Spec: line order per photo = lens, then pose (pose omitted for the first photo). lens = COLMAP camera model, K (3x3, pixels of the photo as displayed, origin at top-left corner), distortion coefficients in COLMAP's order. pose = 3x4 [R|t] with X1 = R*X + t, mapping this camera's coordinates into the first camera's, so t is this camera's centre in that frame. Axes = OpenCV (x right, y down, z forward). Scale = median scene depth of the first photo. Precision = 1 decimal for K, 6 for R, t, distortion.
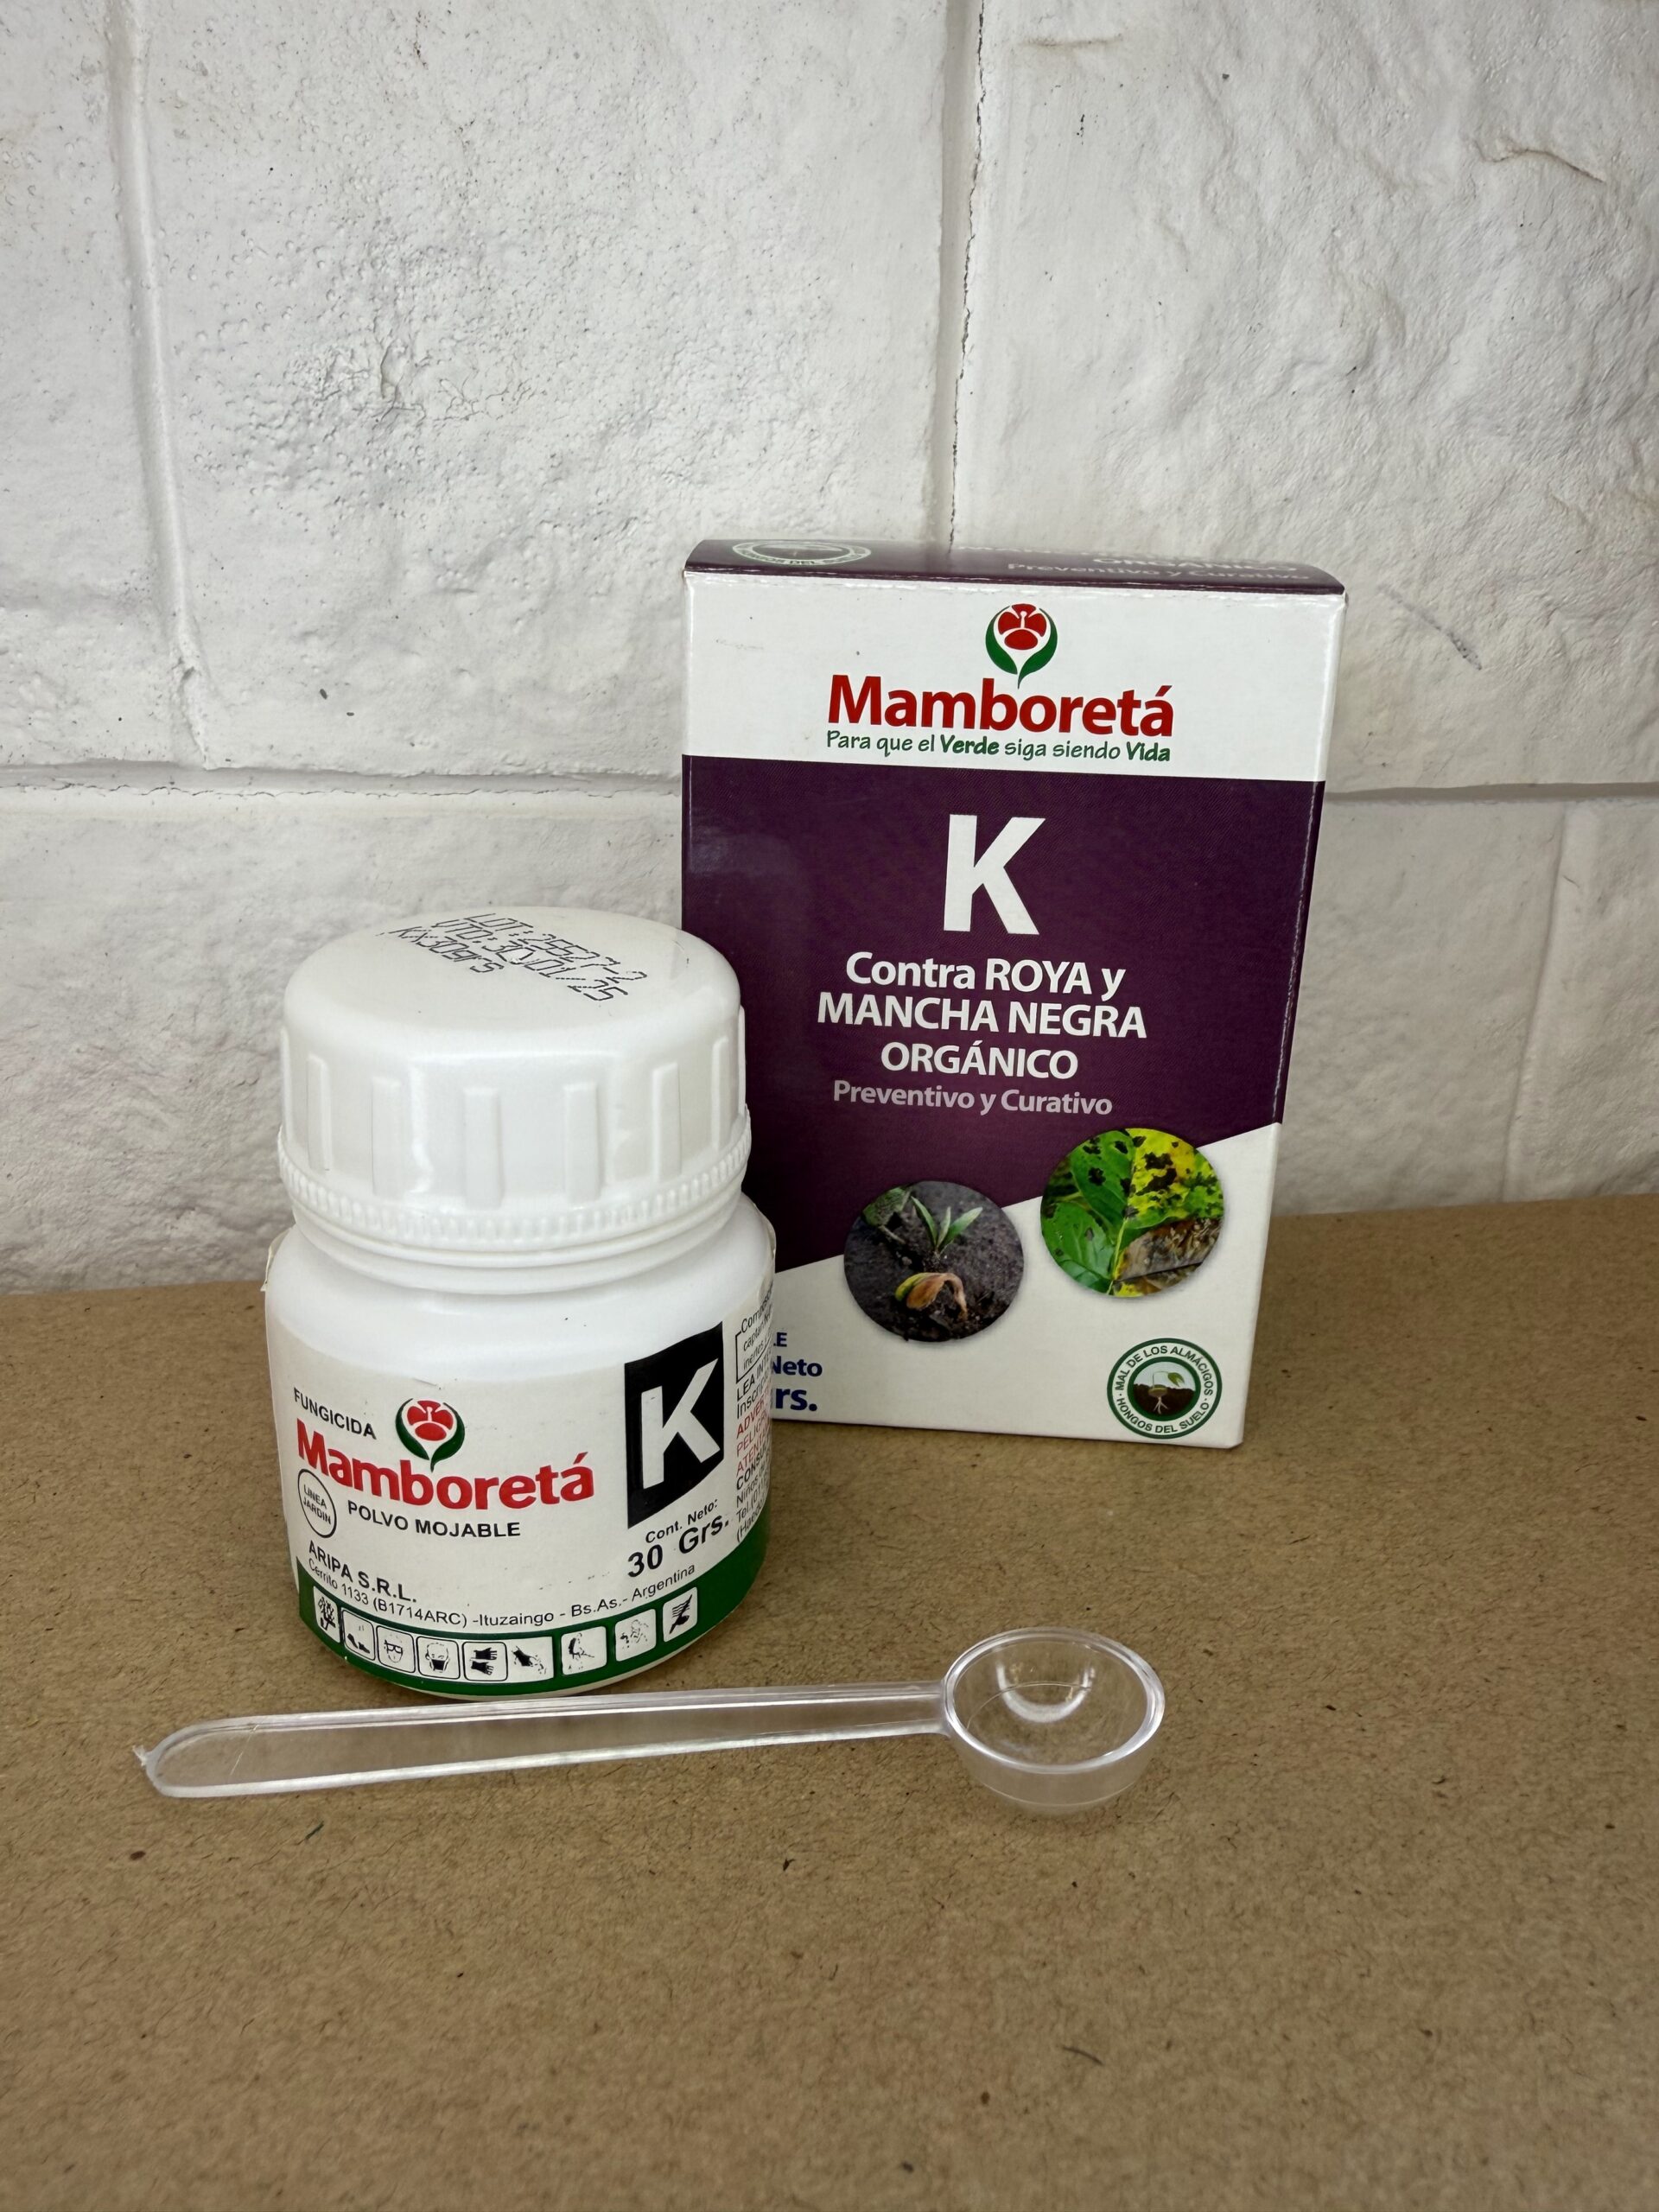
lens RADIAL K [[1608.4, 0, 835.4], [0, 1608.4, 976.9], [0, 0, 1]] dist [-0.006671, 0.001067]
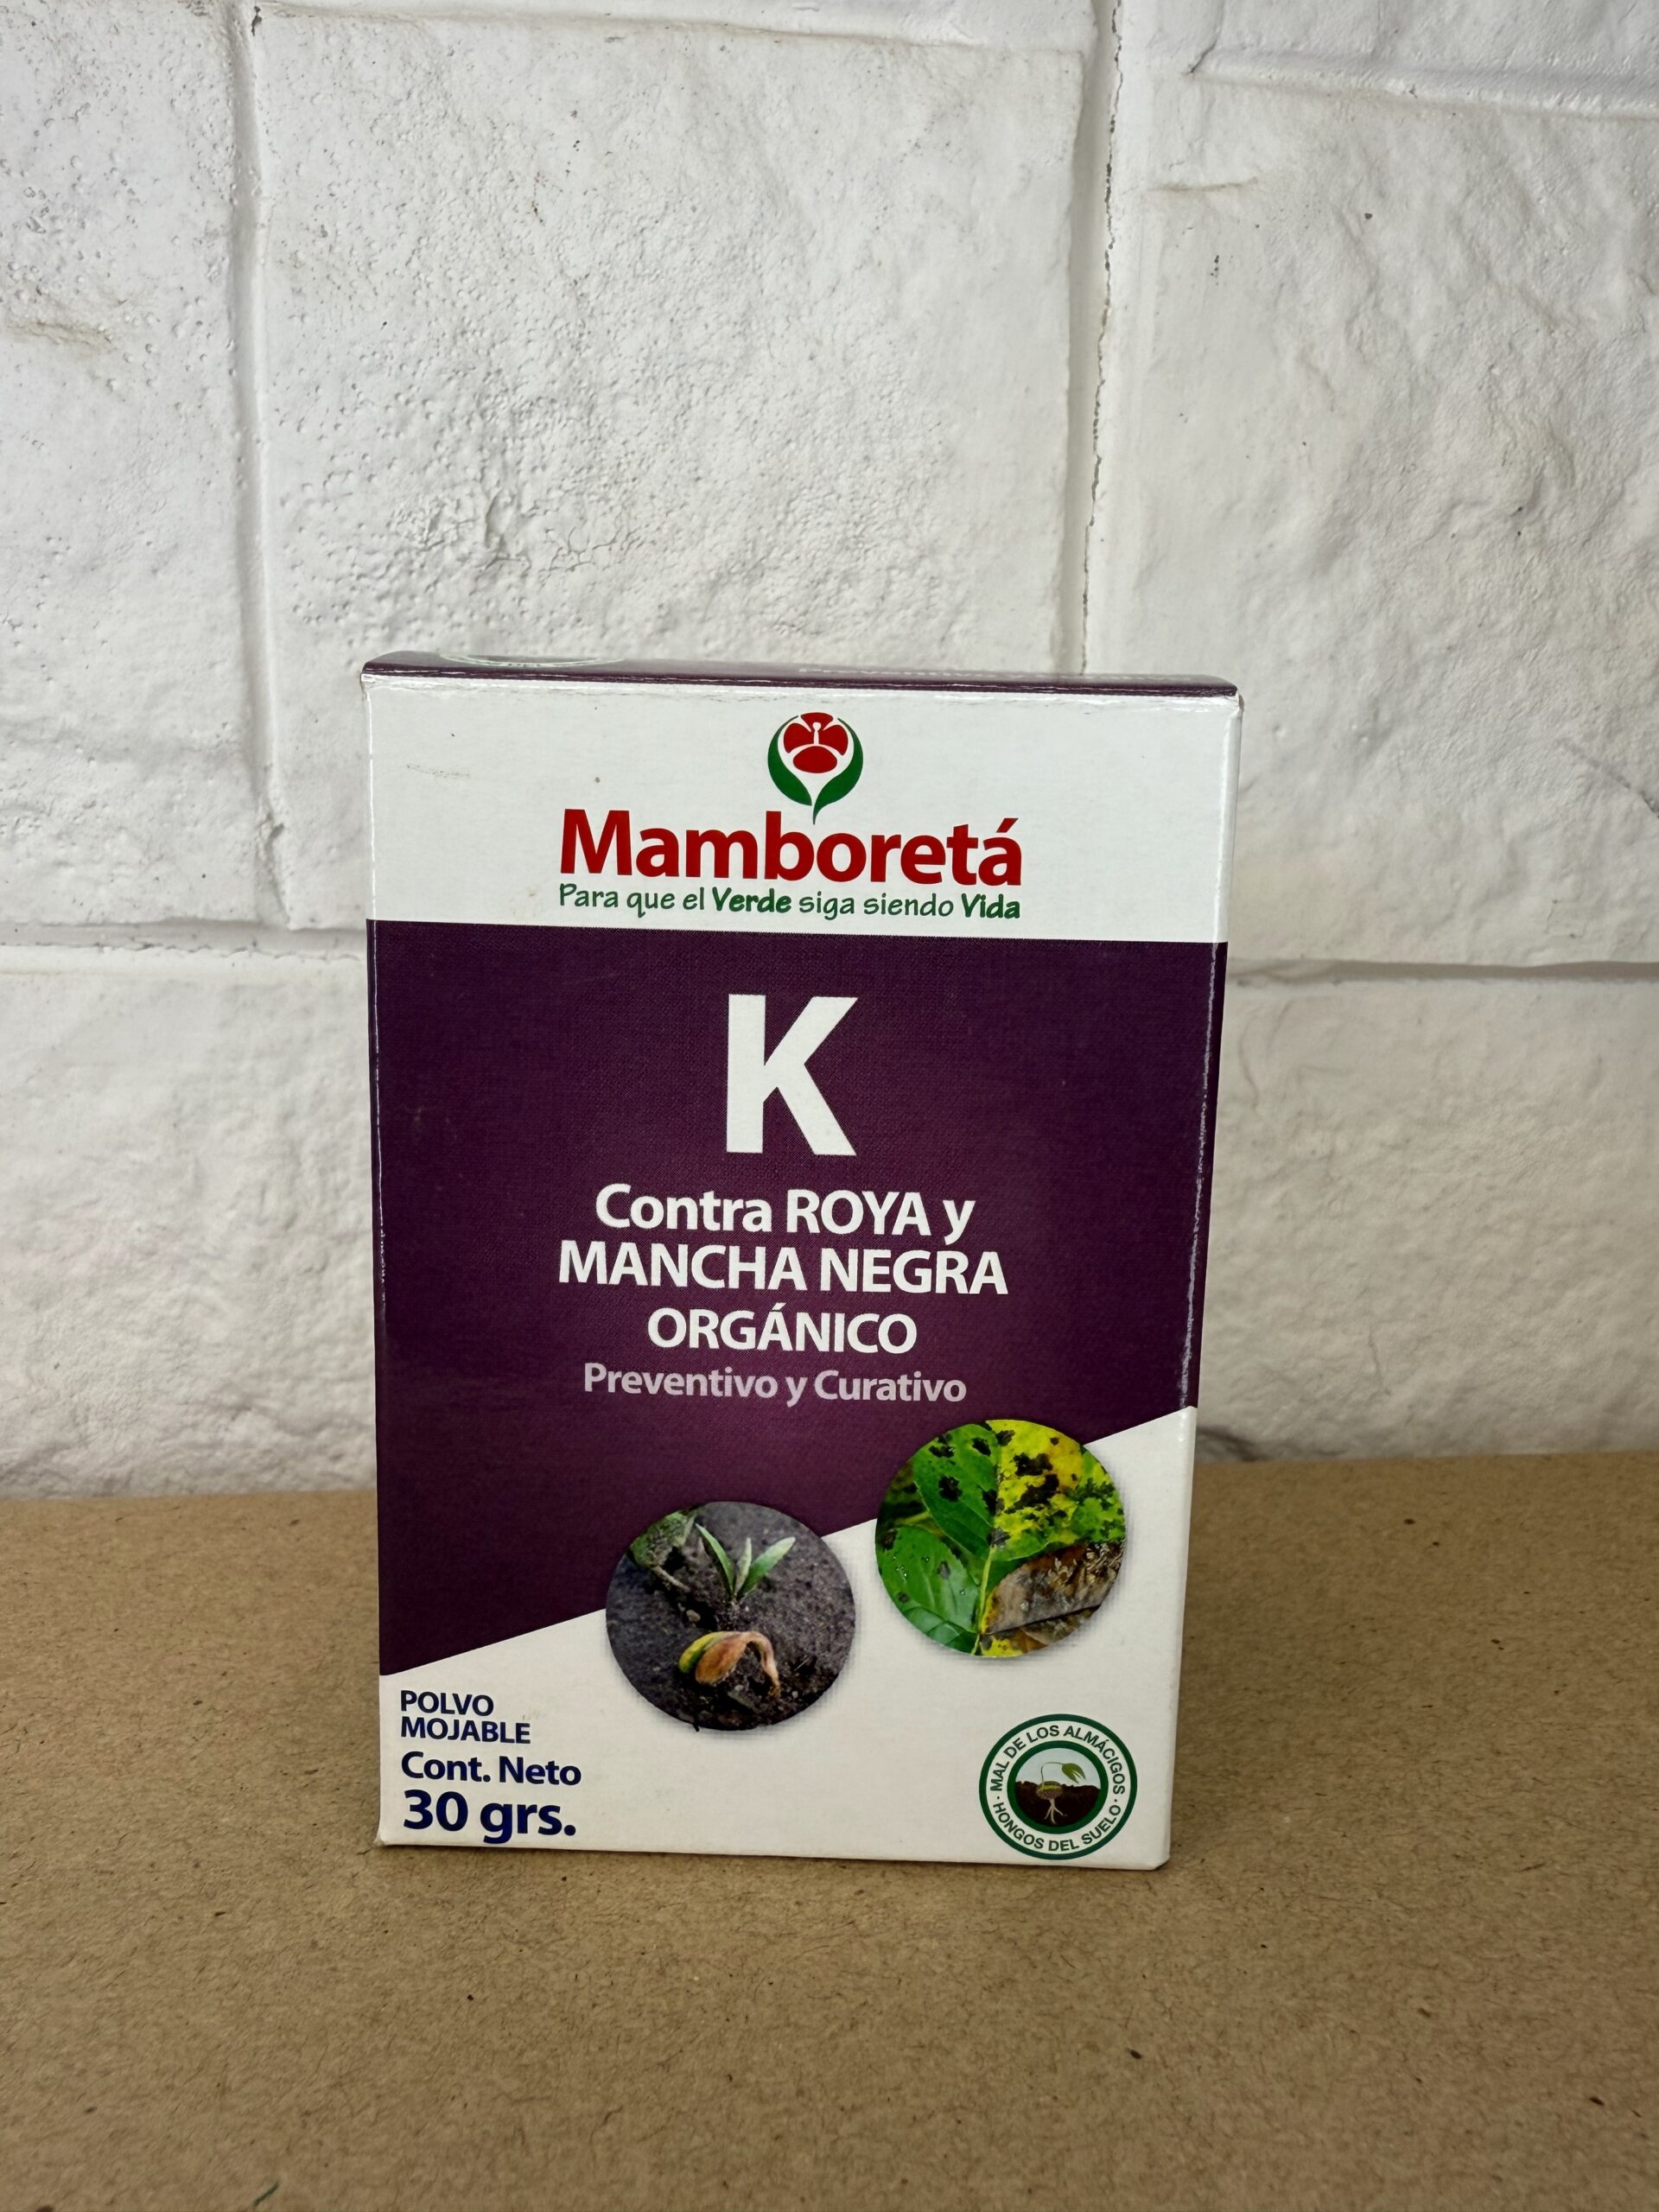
lens RADIAL K [[1601.8, 0, 836.4], [0, 1601.8, 956.3], [0, 0, 1]] dist [-0.001185, -0.009314]
pose [[0.996265, 0.003941, -0.086262, 0.011341], [-0.017018, 0.988327, -0.151391, 0.023929], [0.084659, 0.152293, 0.984703, 0.101416]]
